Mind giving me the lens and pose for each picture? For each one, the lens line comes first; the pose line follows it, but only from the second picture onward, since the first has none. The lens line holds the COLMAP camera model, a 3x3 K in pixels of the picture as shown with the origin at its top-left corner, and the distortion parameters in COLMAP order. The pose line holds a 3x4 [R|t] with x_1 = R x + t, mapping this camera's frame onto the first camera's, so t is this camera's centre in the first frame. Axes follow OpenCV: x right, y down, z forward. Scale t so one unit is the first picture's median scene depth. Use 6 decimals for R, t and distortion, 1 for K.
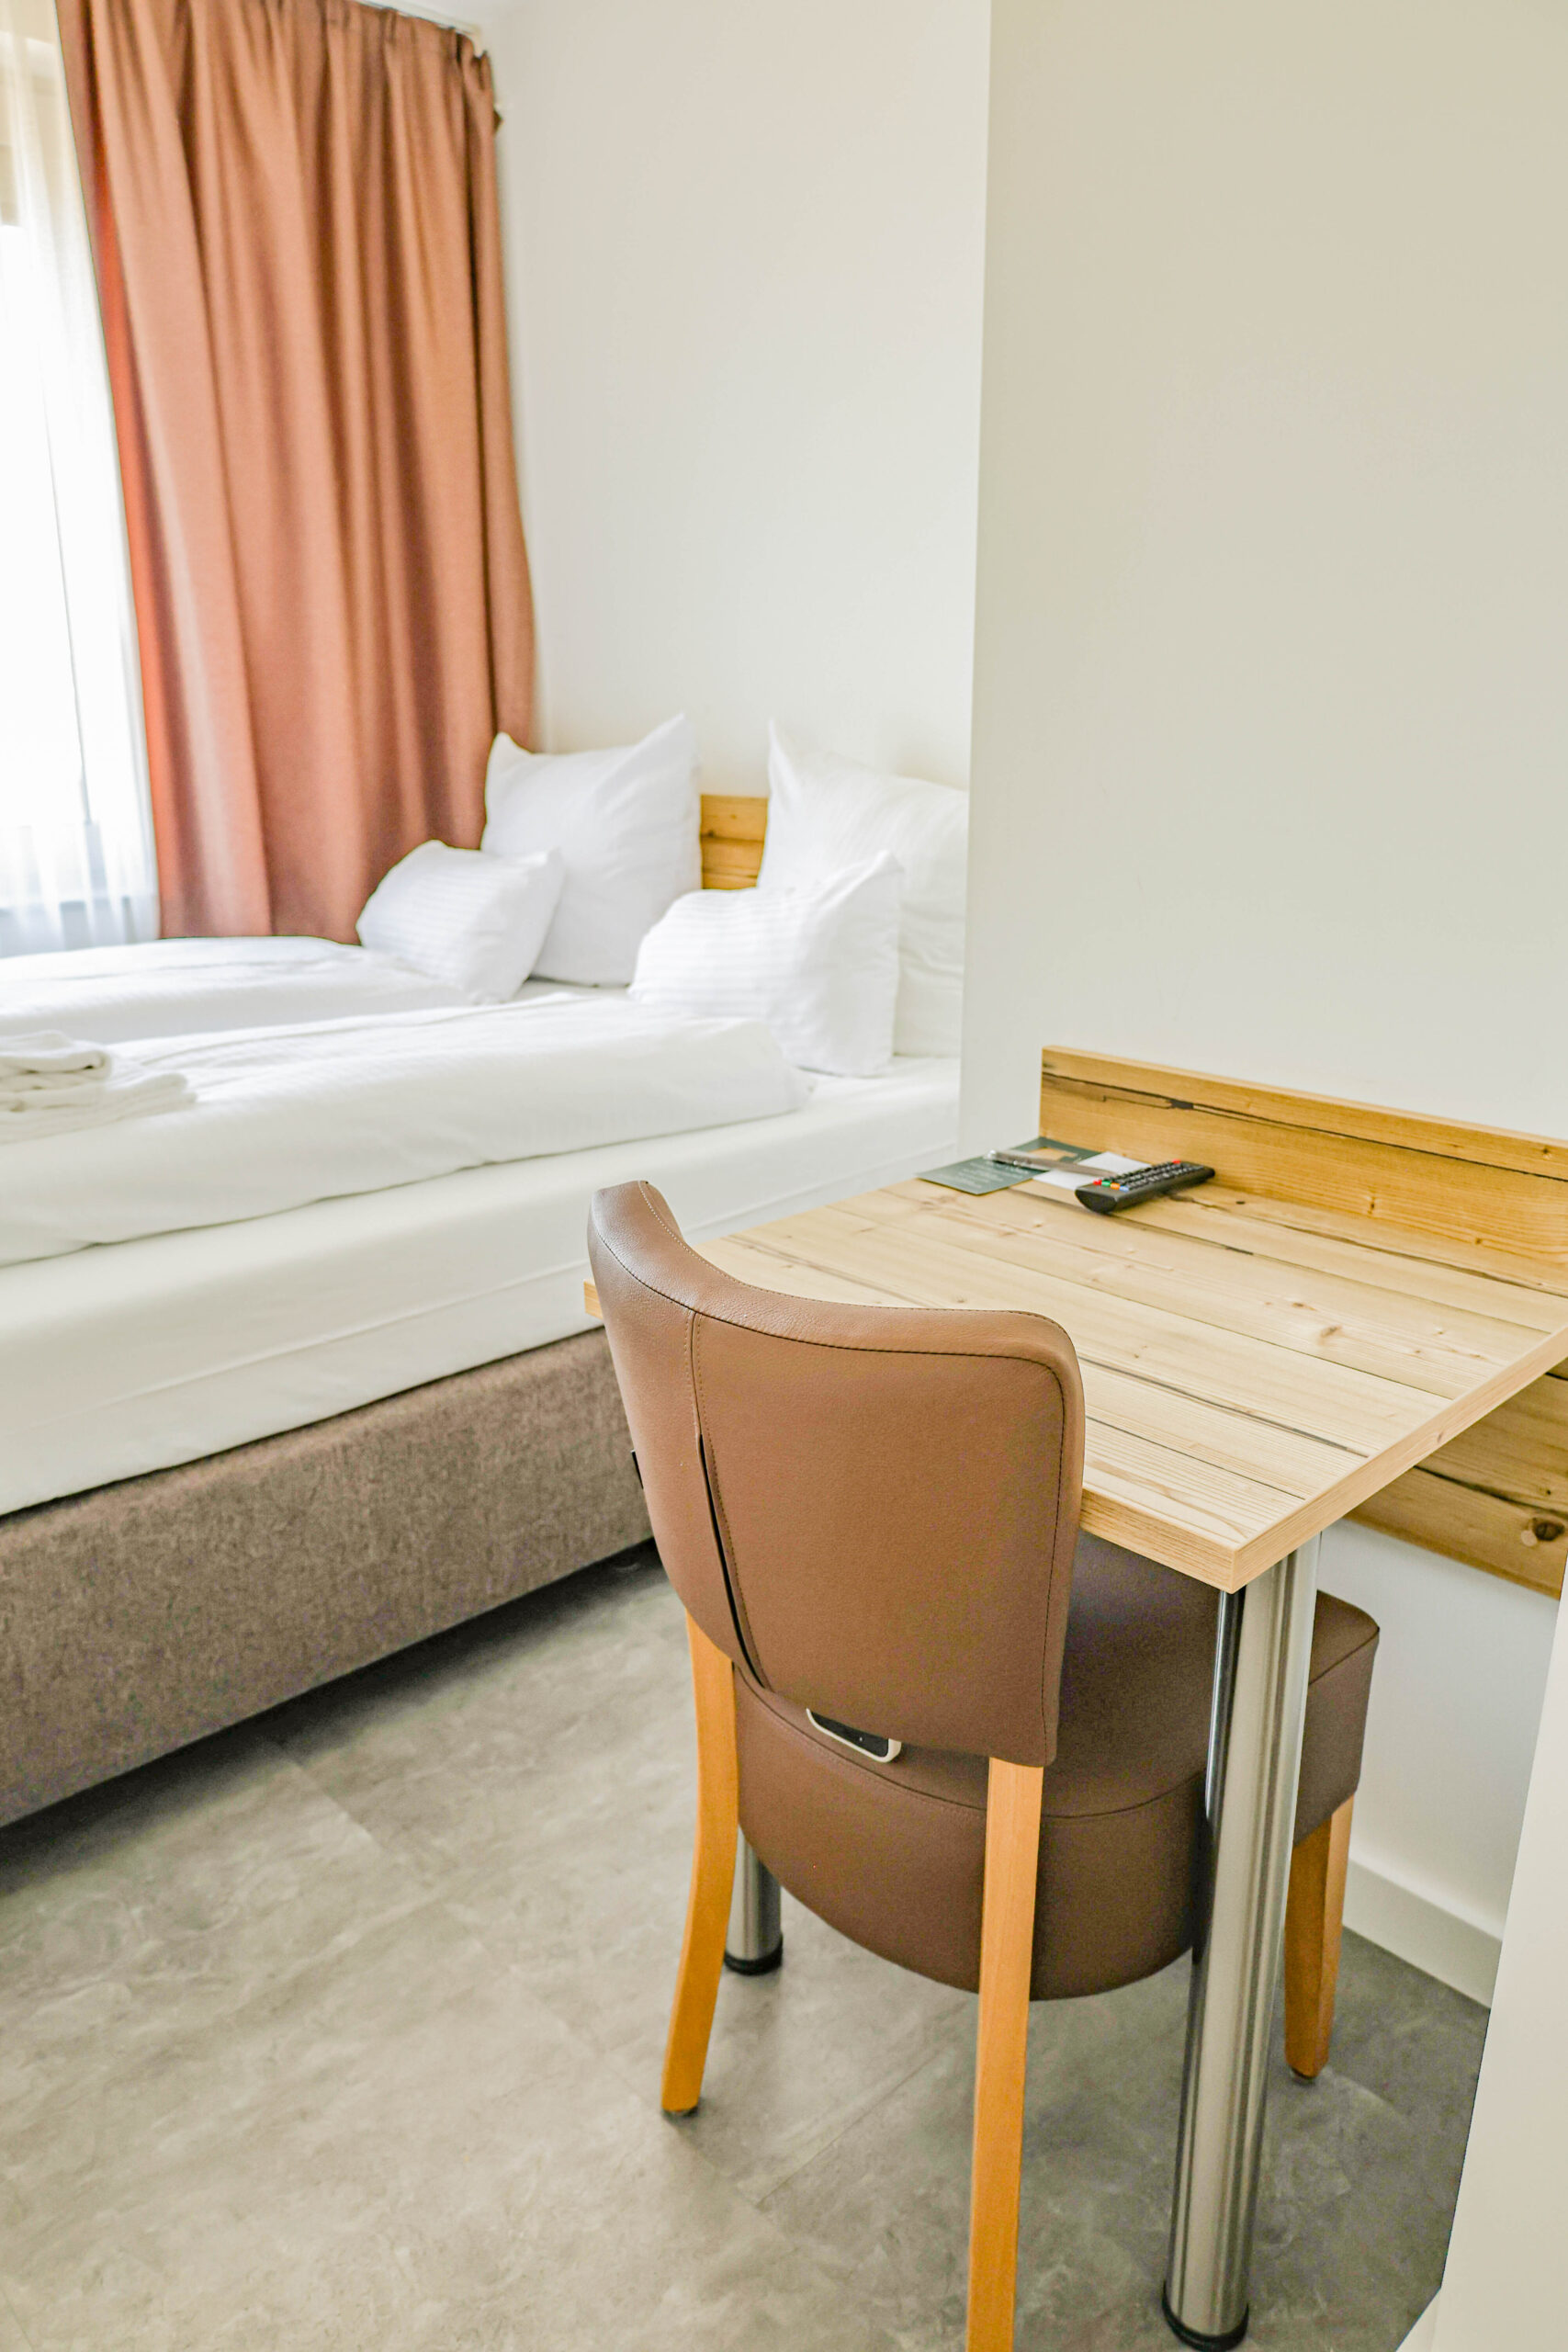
lens RADIAL K [[1596.4, 0, 781.2], [0, 1596.4, 1175.4], [0, 0, 1]] dist [-0.005602, 0.004437]
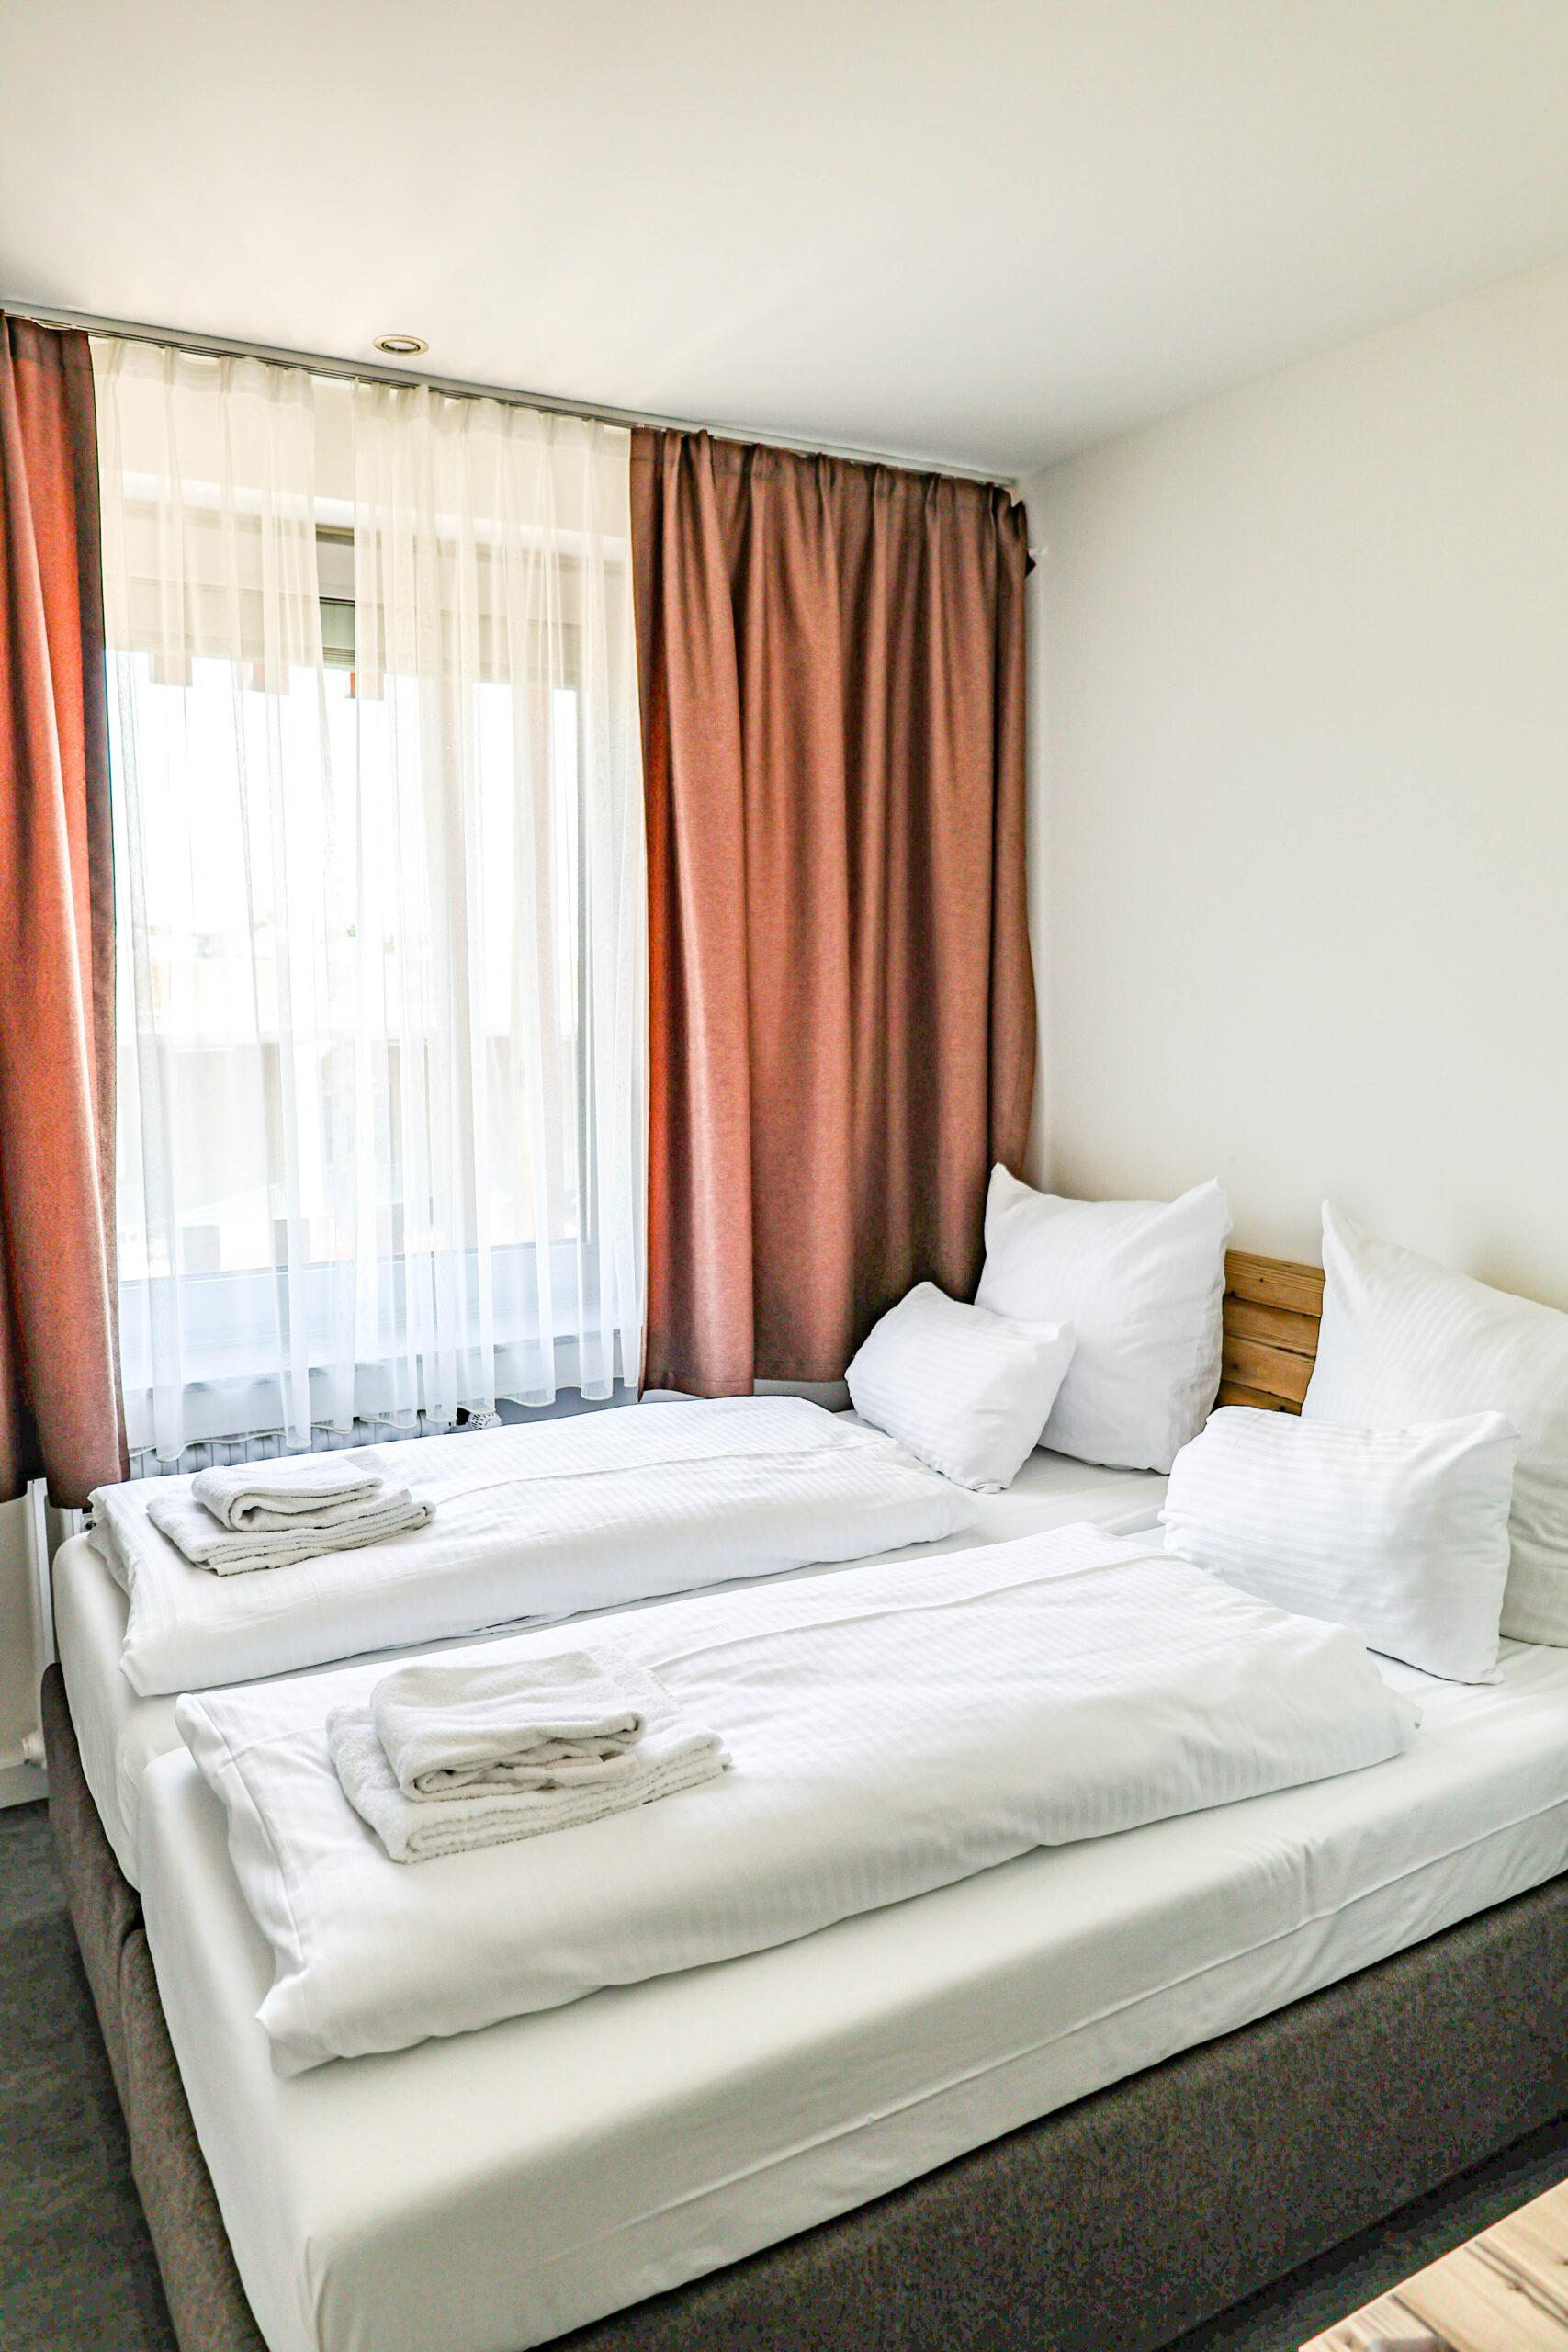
lens RADIAL K [[1596.4, 0, 791.1], [0, 1596.4, 1174.3], [0, 0, 1]] dist [-0.005602, 0.004437]
pose [[0.972293, 0.034040, -0.231272, -0.084395], [-0.067495, 0.988085, -0.138322, -0.146383], [0.223808, 0.150099, 0.963006, 0.068487]]
